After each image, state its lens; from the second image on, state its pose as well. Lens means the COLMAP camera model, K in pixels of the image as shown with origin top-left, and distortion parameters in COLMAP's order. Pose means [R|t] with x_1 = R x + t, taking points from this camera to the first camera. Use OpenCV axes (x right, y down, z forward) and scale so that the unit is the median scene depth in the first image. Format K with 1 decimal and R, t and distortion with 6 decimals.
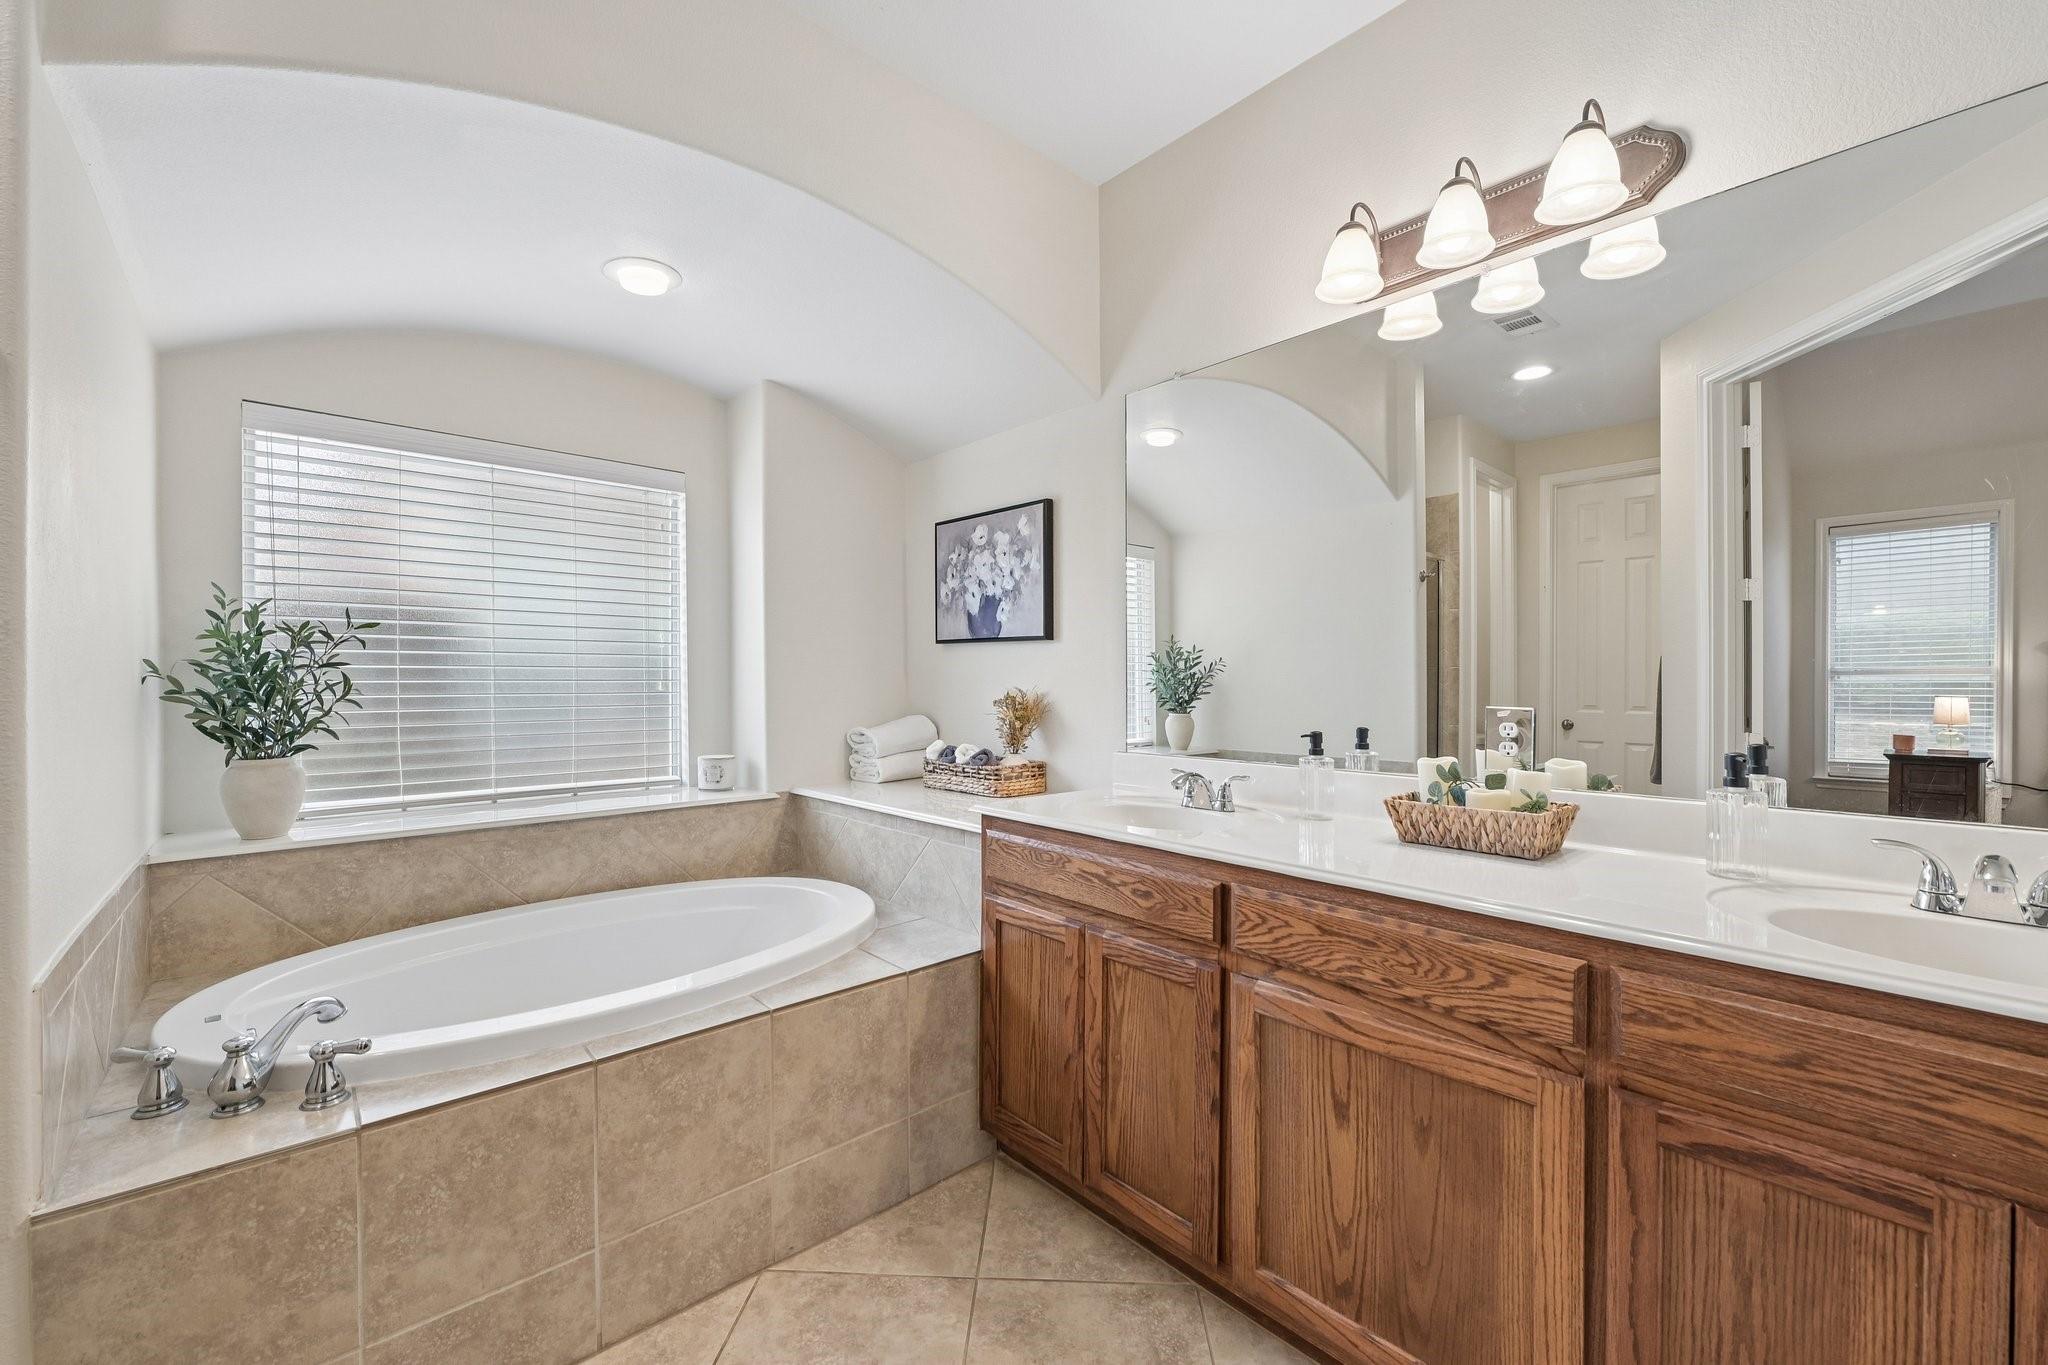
lens RADIAL K [[815.6, 0, 1024.2], [0, 815.6, 688.5], [0, 0, 1]] dist [-0.013811, -0.000647]
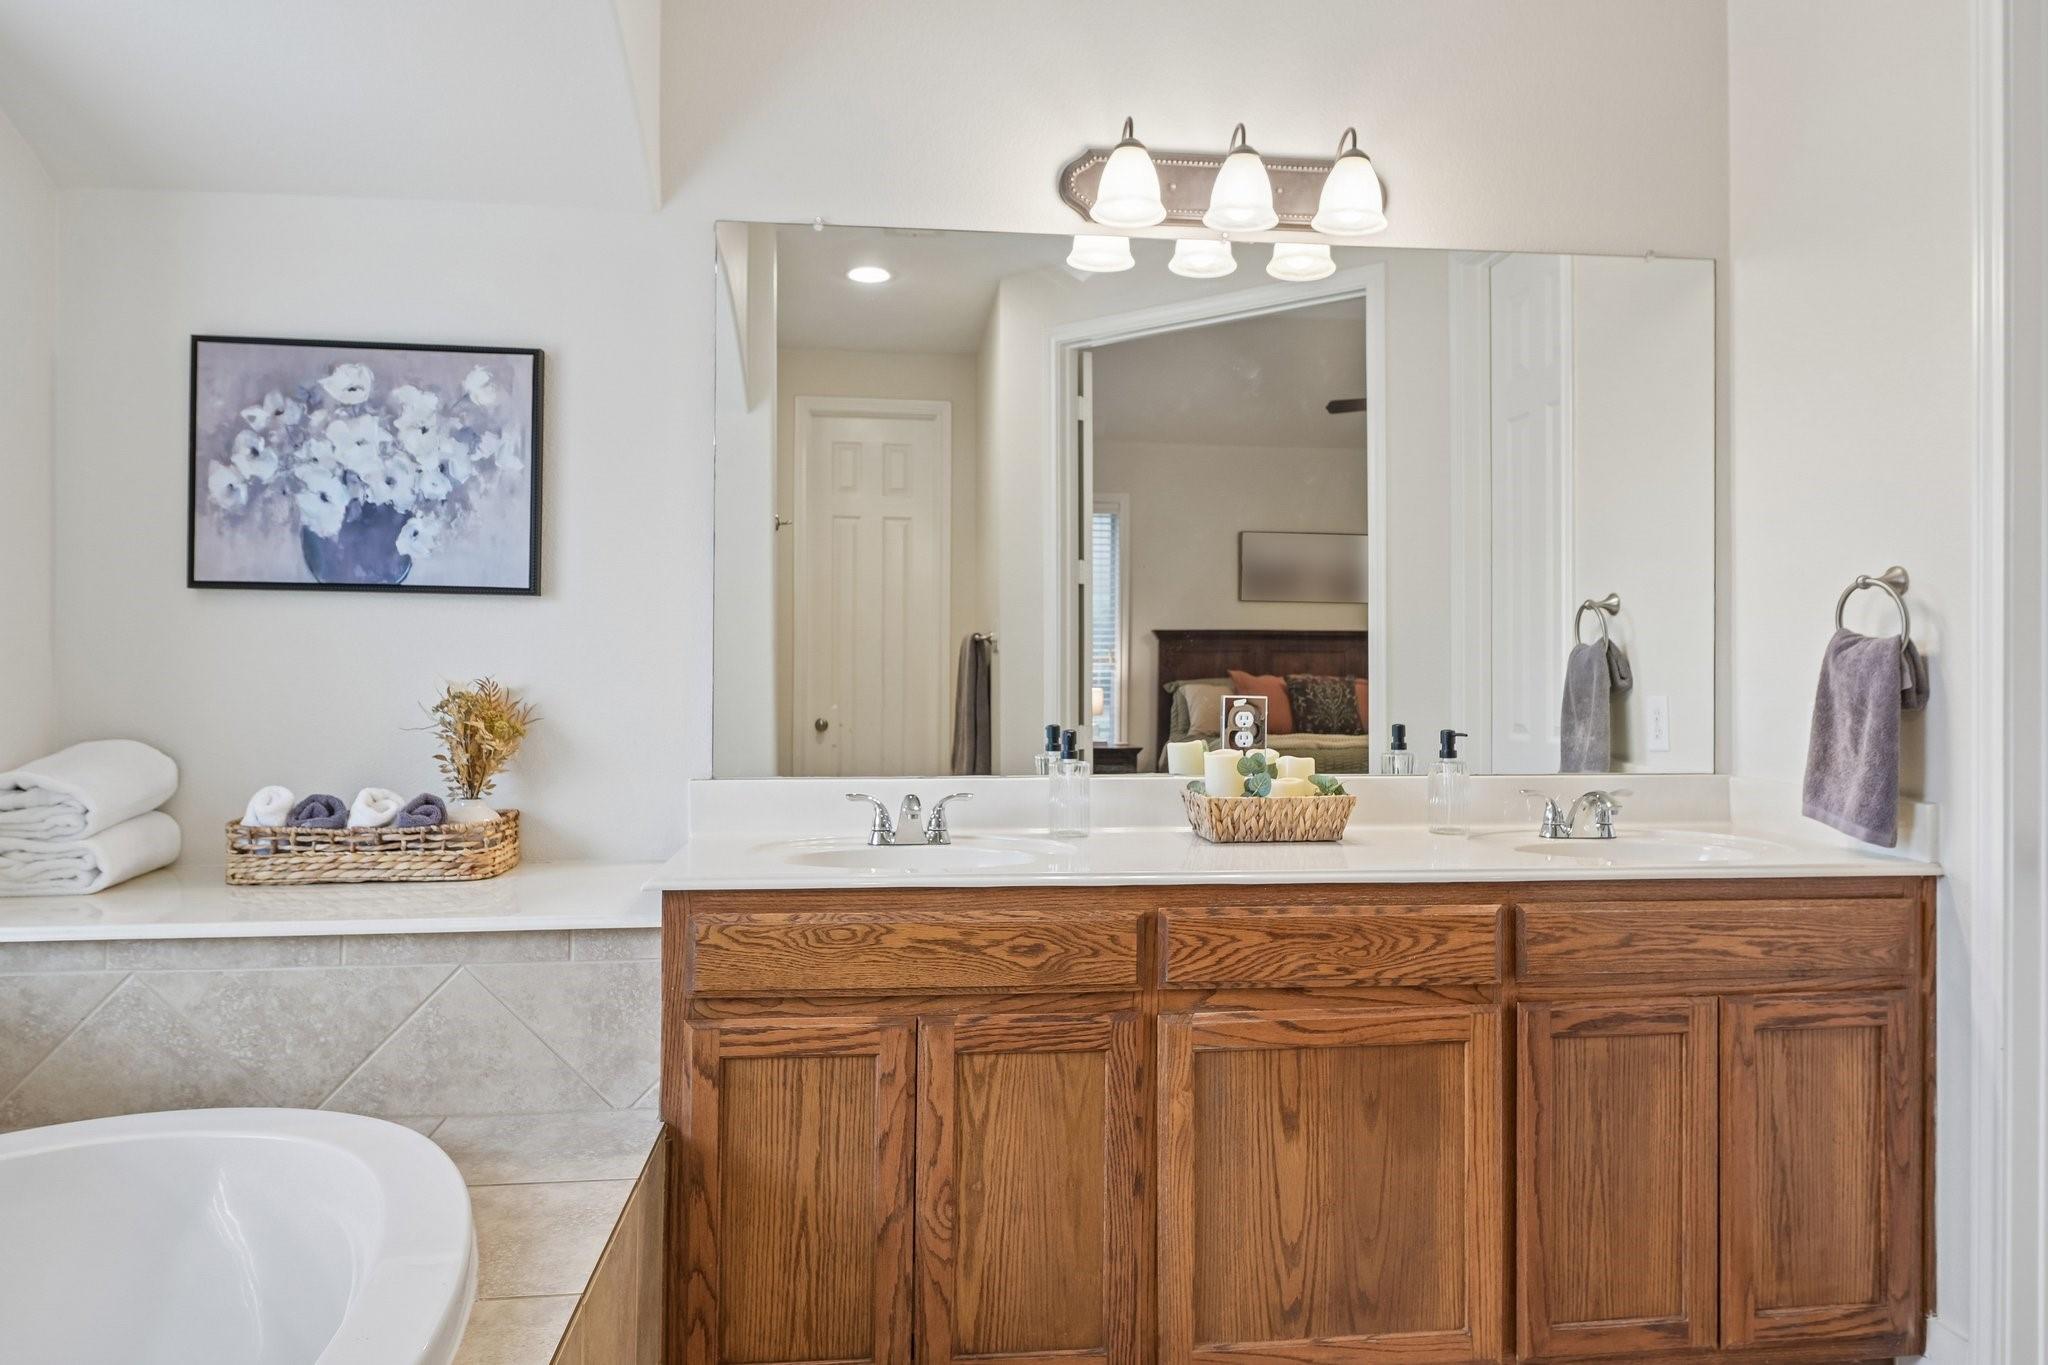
lens RADIAL K [[1383.9, 0, 1024.4], [0, 1383.9, 668.8], [0, 0, 1]] dist [-0.006060, -0.003453]
pose [[0.575556, 0.002771, 0.817758, -0.910236], [0.004153, 0.999971, -0.006311, -0.001075], [-0.817752, 0.007028, 0.575528, 0.260736]]
